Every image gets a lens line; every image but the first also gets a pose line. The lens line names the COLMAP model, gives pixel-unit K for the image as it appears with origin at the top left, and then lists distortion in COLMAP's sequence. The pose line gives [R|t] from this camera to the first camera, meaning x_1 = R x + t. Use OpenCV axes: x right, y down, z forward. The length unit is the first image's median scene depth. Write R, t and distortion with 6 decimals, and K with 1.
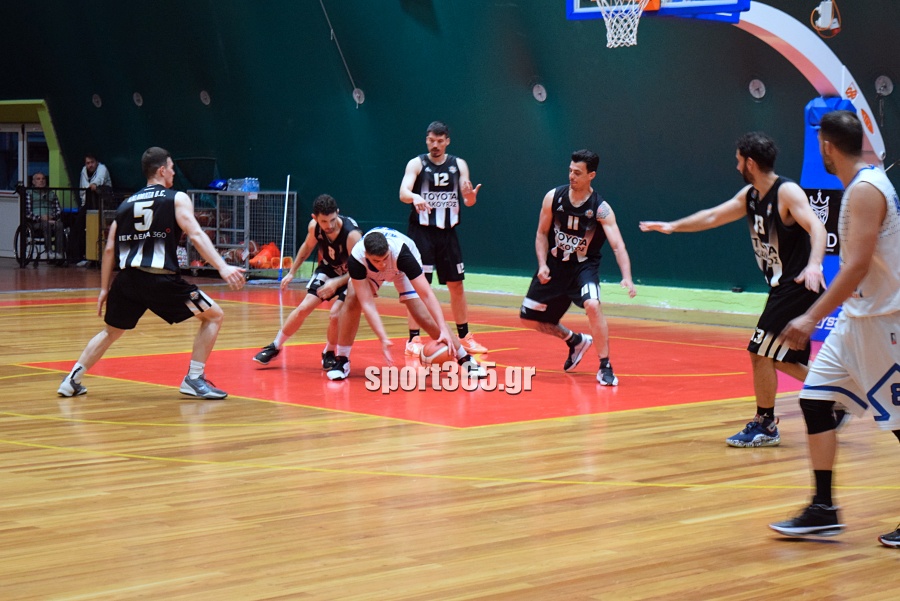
lens RADIAL K [[2041.4, 0, 451.8], [0, 2041.4, 307.4], [0, 0, 1]] dist [0.088489, 0.000000]
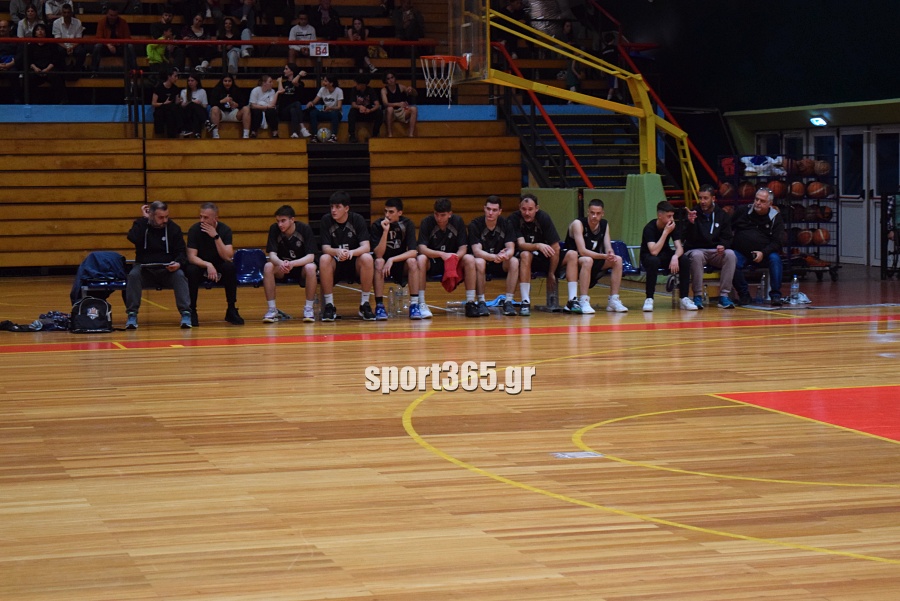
lens RADIAL K [[2041.4, 0, 449.1], [0, 2041.4, 298.7], [0, 0, 1]] dist [0.088489, 0.000000]
pose [[0.879000, 0.002589, -0.476815, 0.129848], [-0.005730, 0.999970, -0.005134, -0.010081], [0.476787, 0.007245, 0.878989, 0.201325]]
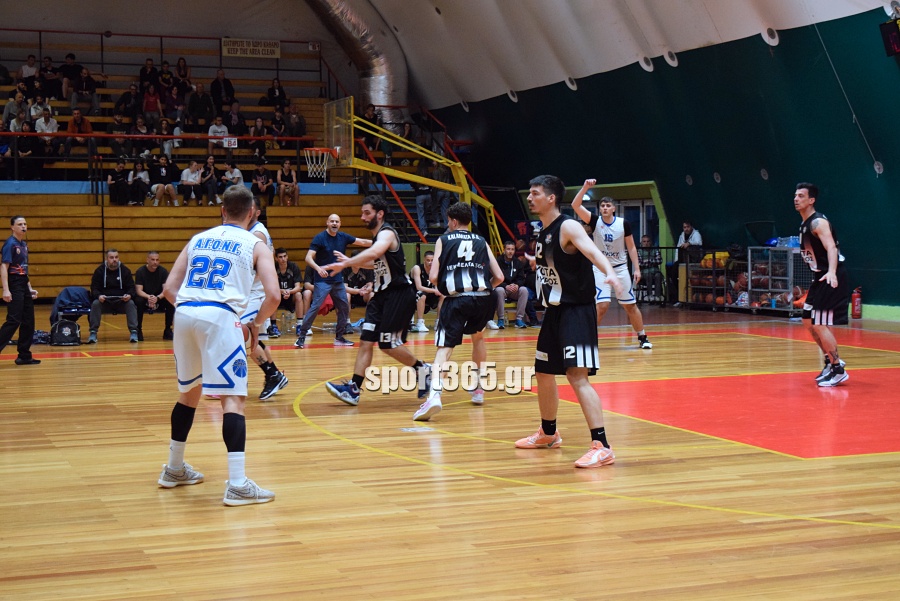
lens RADIAL K [[1468.8, 0, 453.2], [0, 1468.8, 303.6], [0, 0, 1]] dist [0.004706, 0.000000]
pose [[0.917916, -0.002315, -0.396768, 0.136596], [-0.005555, 0.999810, -0.018683, -0.008235], [0.396736, 0.019353, 0.917729, 0.182709]]
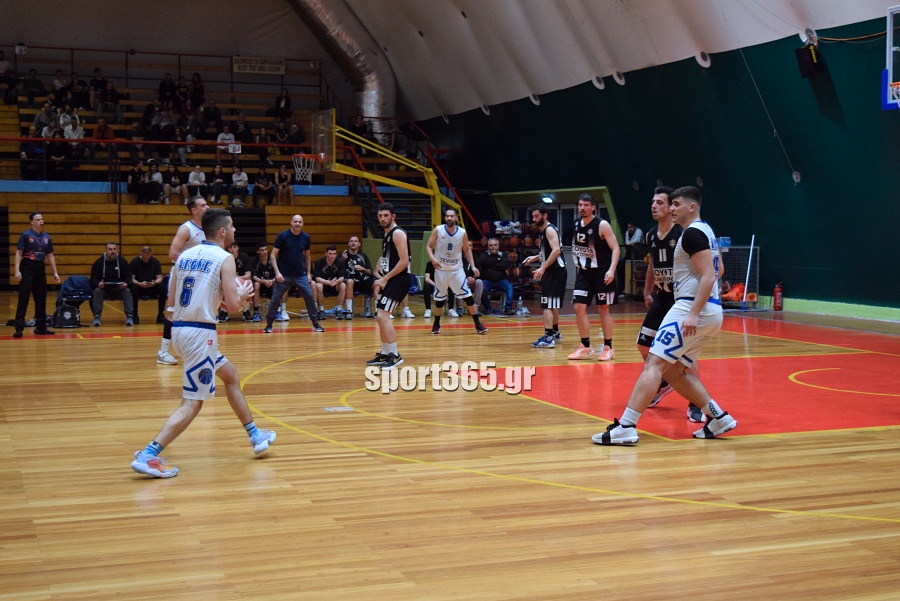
lens RADIAL K [[1289.4, 0, 452.8], [0, 1289.4, 301.2], [0, 0, 1]] dist [-0.021592, 0.000000]
pose [[0.915239, 0.010202, -0.402783, 0.181492], [-0.016043, 0.999809, -0.011131, -0.012477], [0.402592, 0.016649, 0.915228, 0.225811]]
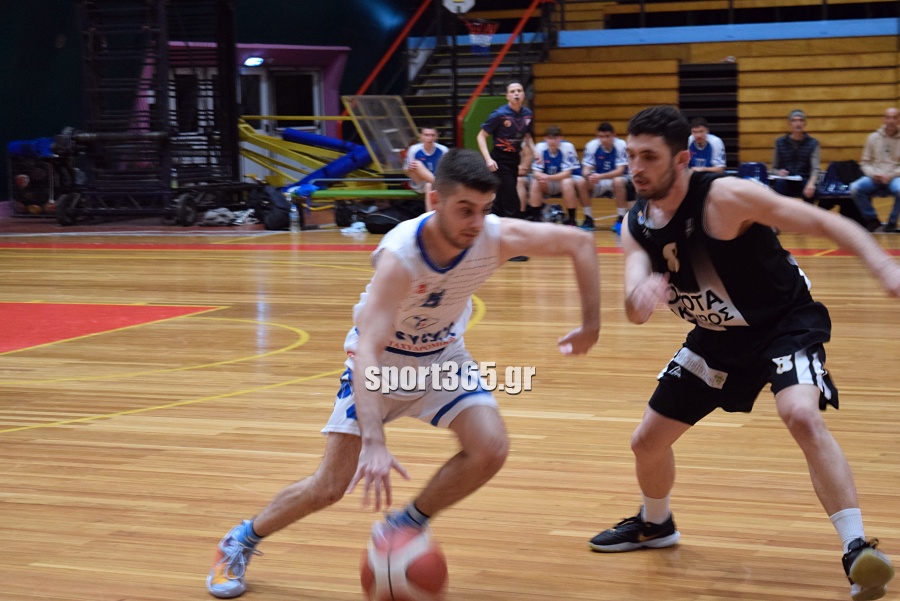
lens RADIAL K [[2041.4, 0, 450.8], [0, 2041.4, 303.7], [0, 0, 1]] dist [0.088489, 0.000000]
pose [[0.344971, 0.069198, -0.936059, 0.852943], [-0.033276, 0.997553, 0.061481, -0.044424], [0.938023, 0.009939, 0.346429, 0.861864]]
